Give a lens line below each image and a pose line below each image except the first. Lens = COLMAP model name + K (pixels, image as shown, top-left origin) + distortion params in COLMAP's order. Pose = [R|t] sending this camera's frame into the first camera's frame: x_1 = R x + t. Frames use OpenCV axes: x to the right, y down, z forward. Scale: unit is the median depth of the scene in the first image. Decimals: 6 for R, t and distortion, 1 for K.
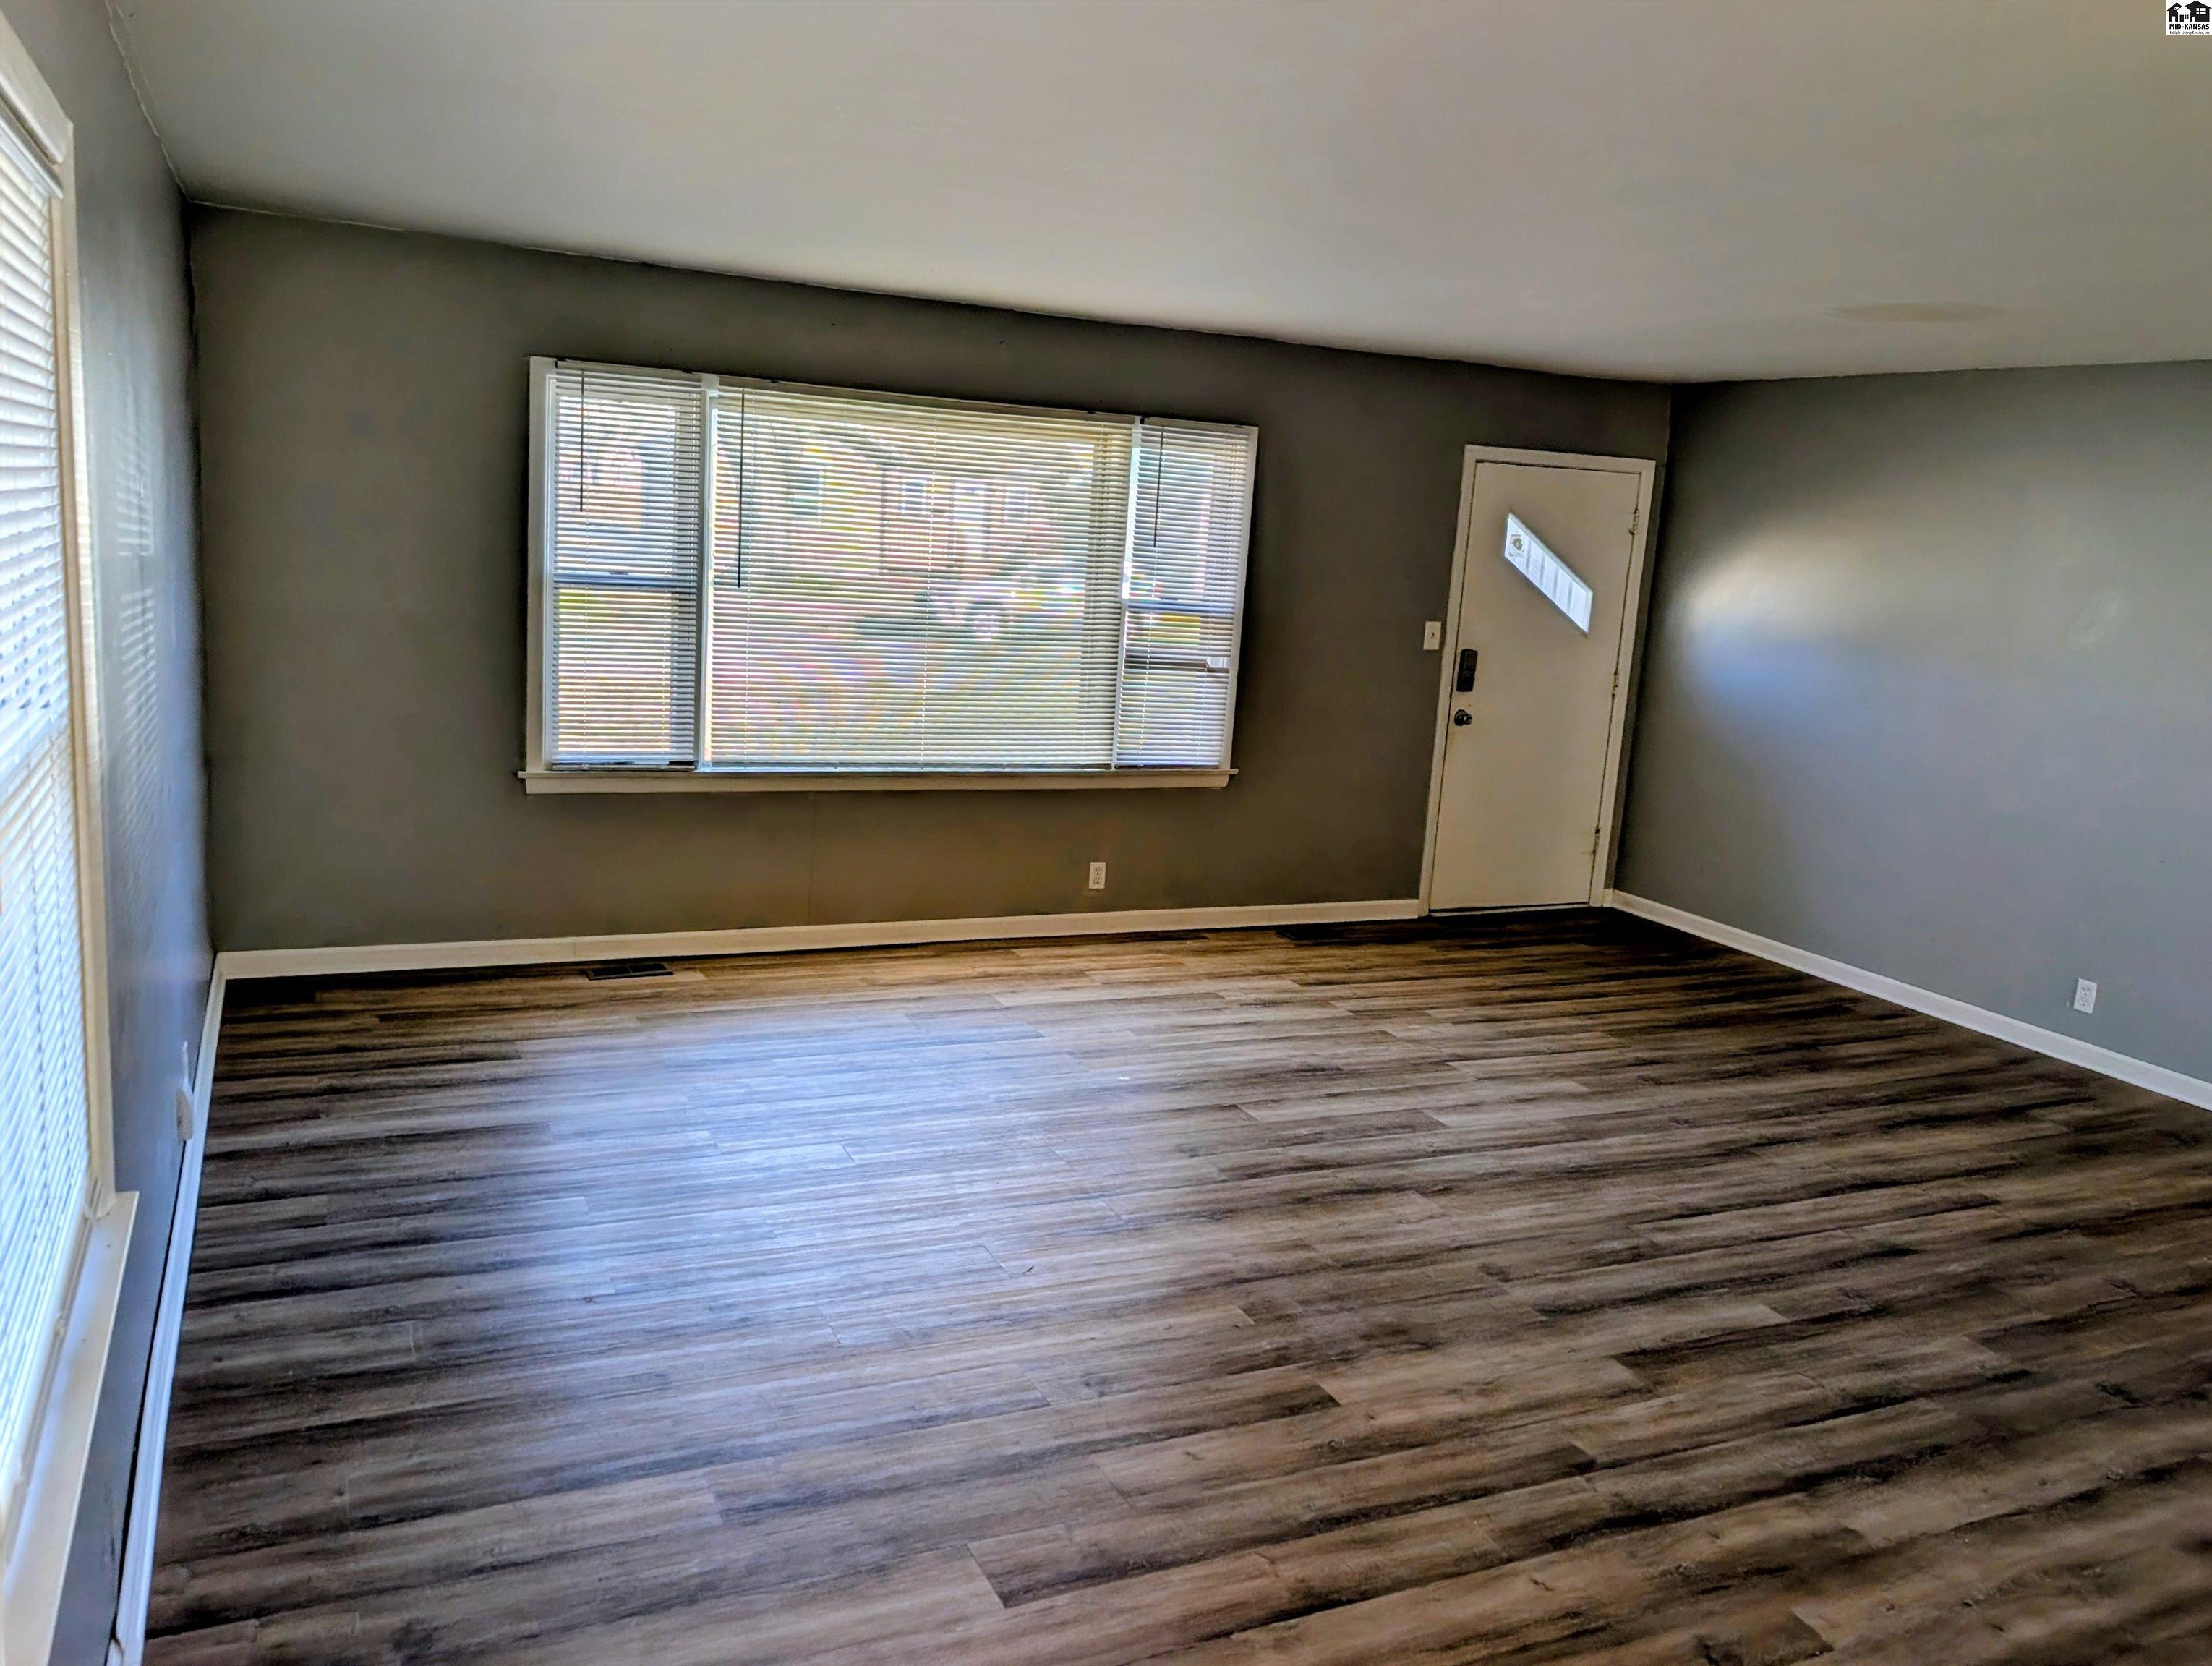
lens RADIAL K [[1719.7, 0, 1106.0], [0, 1719.7, 833.0], [0, 0, 1]] dist [-0.007653, -0.003168]
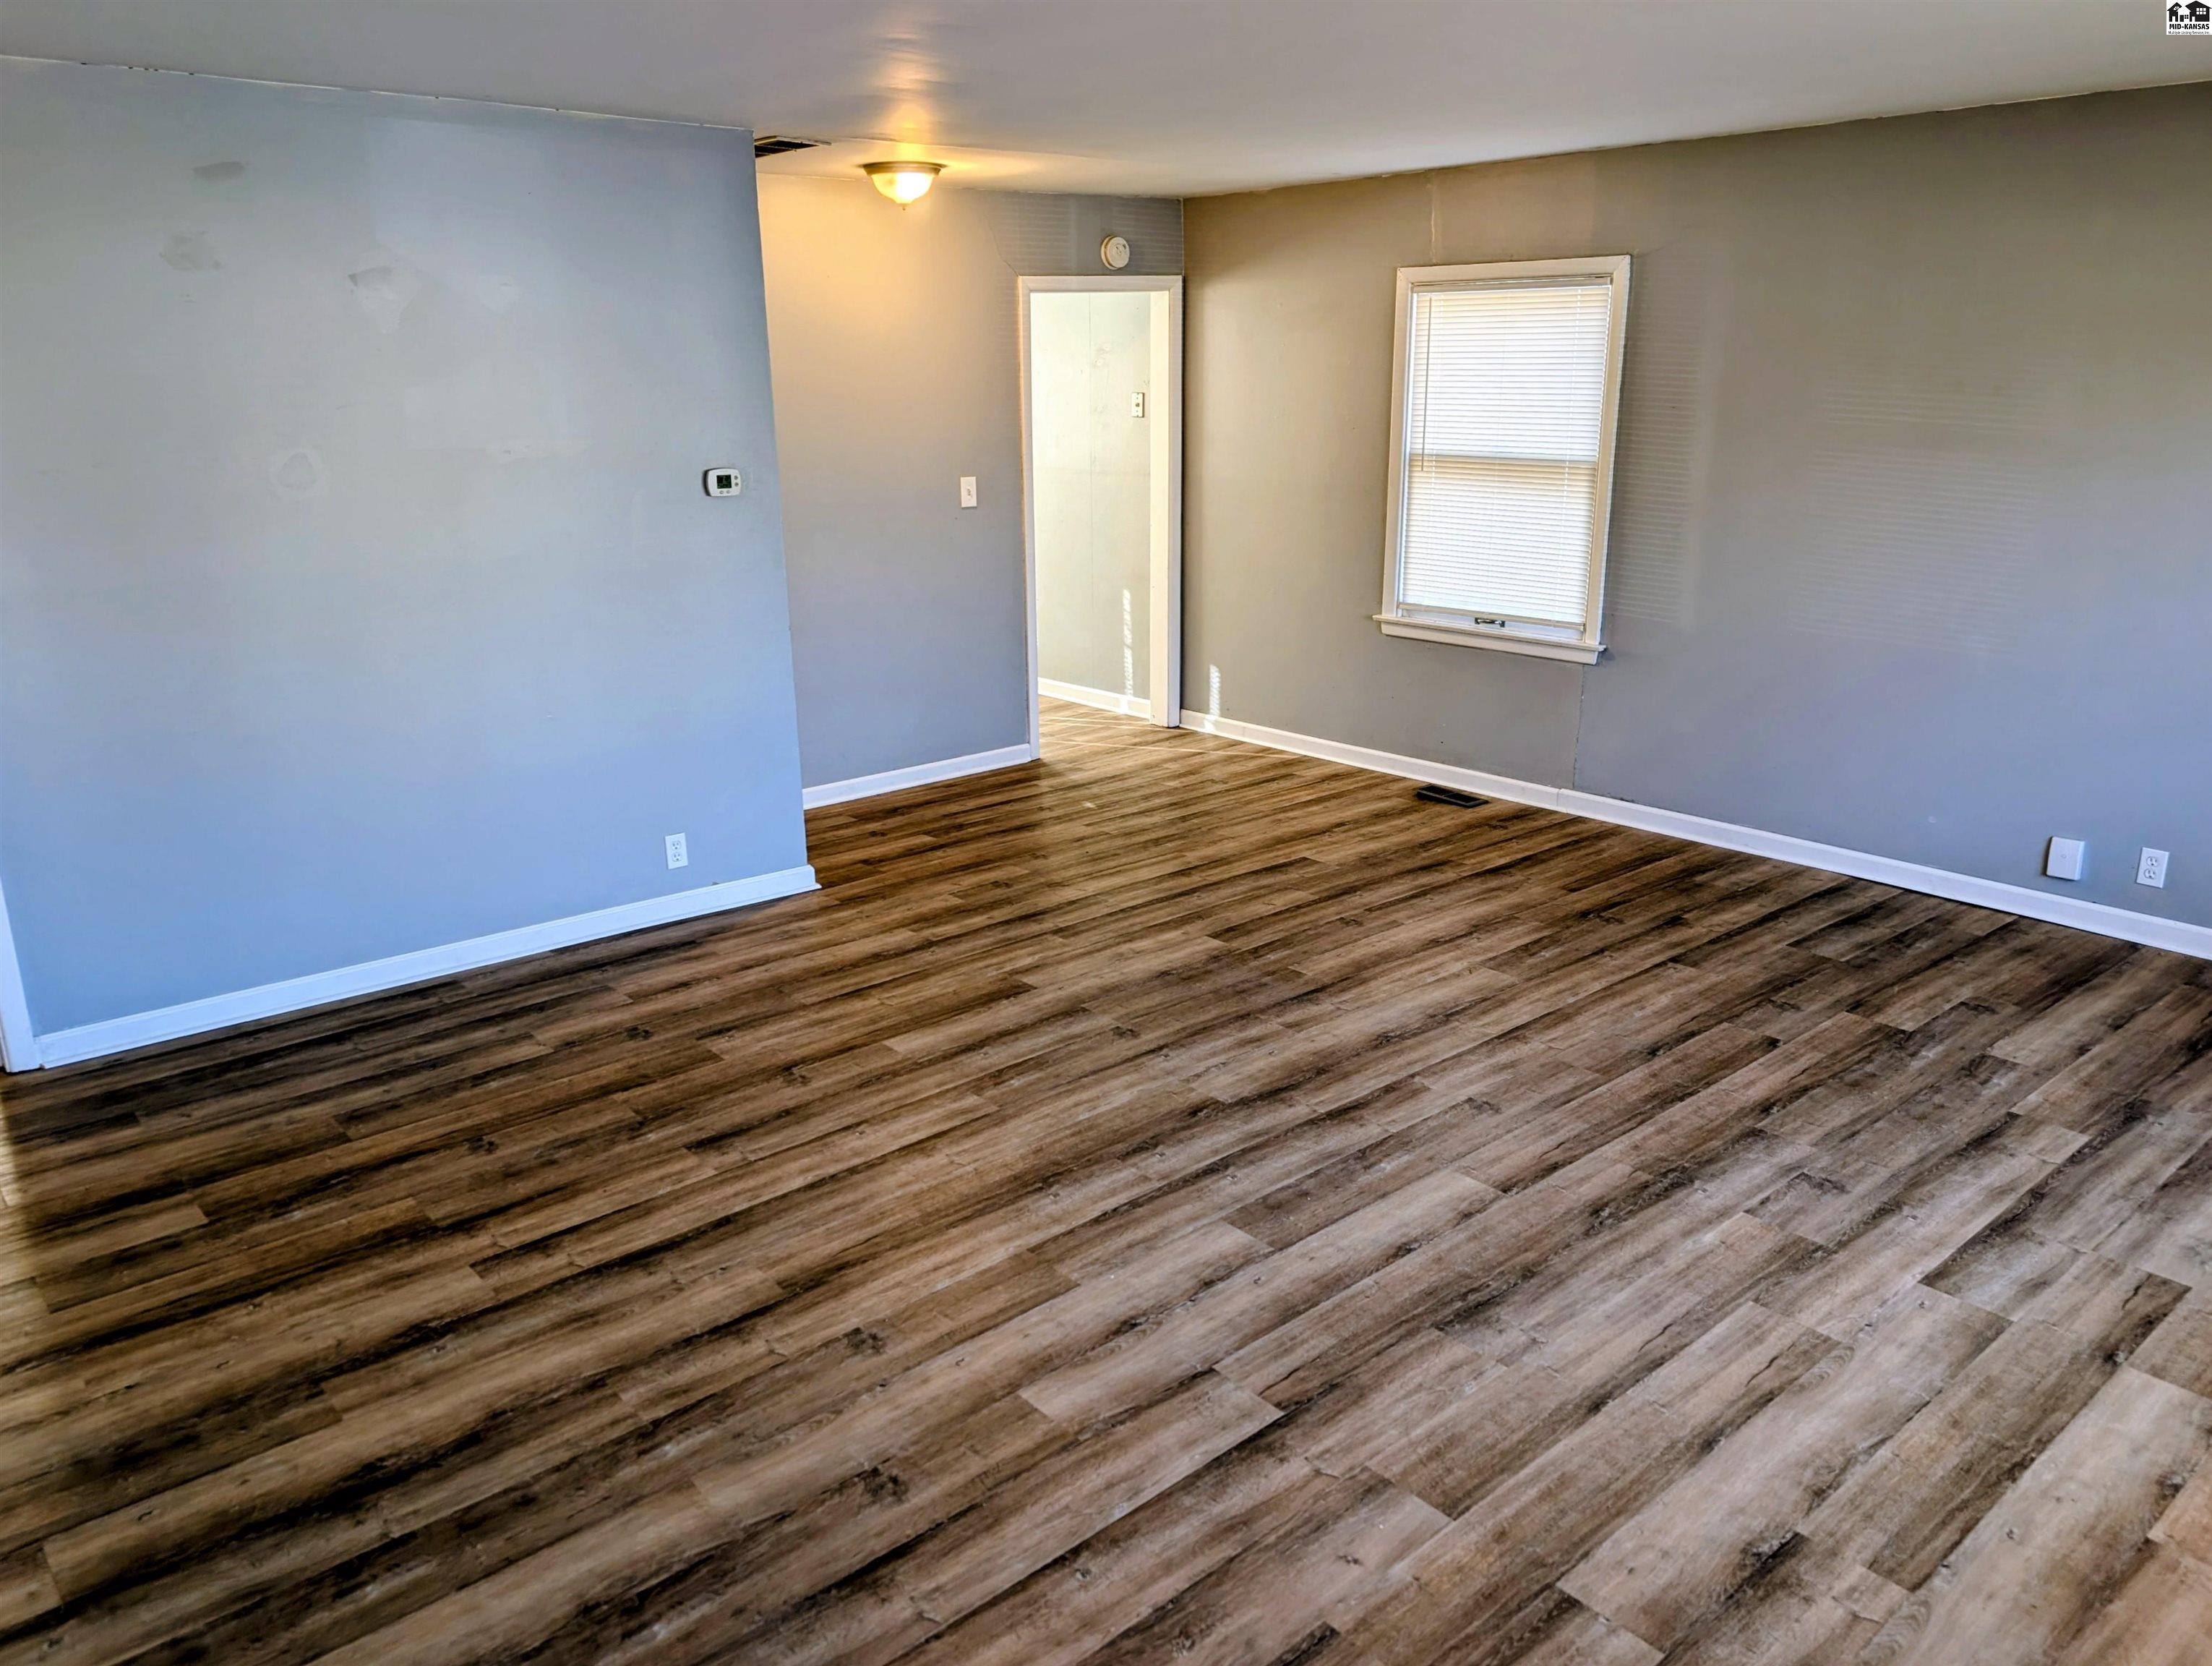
lens RADIAL K [[1564.5, 0, 1106.0], [0, 1564.5, 833.0], [0, 0, 1]] dist [-0.000034, -0.000893]
pose [[-0.961001, 0.010423, -0.276347, 0.483808], [-0.111710, 0.899499, 0.422401, -0.276787], [0.252977, 0.436799, -0.863255, 1.689299]]
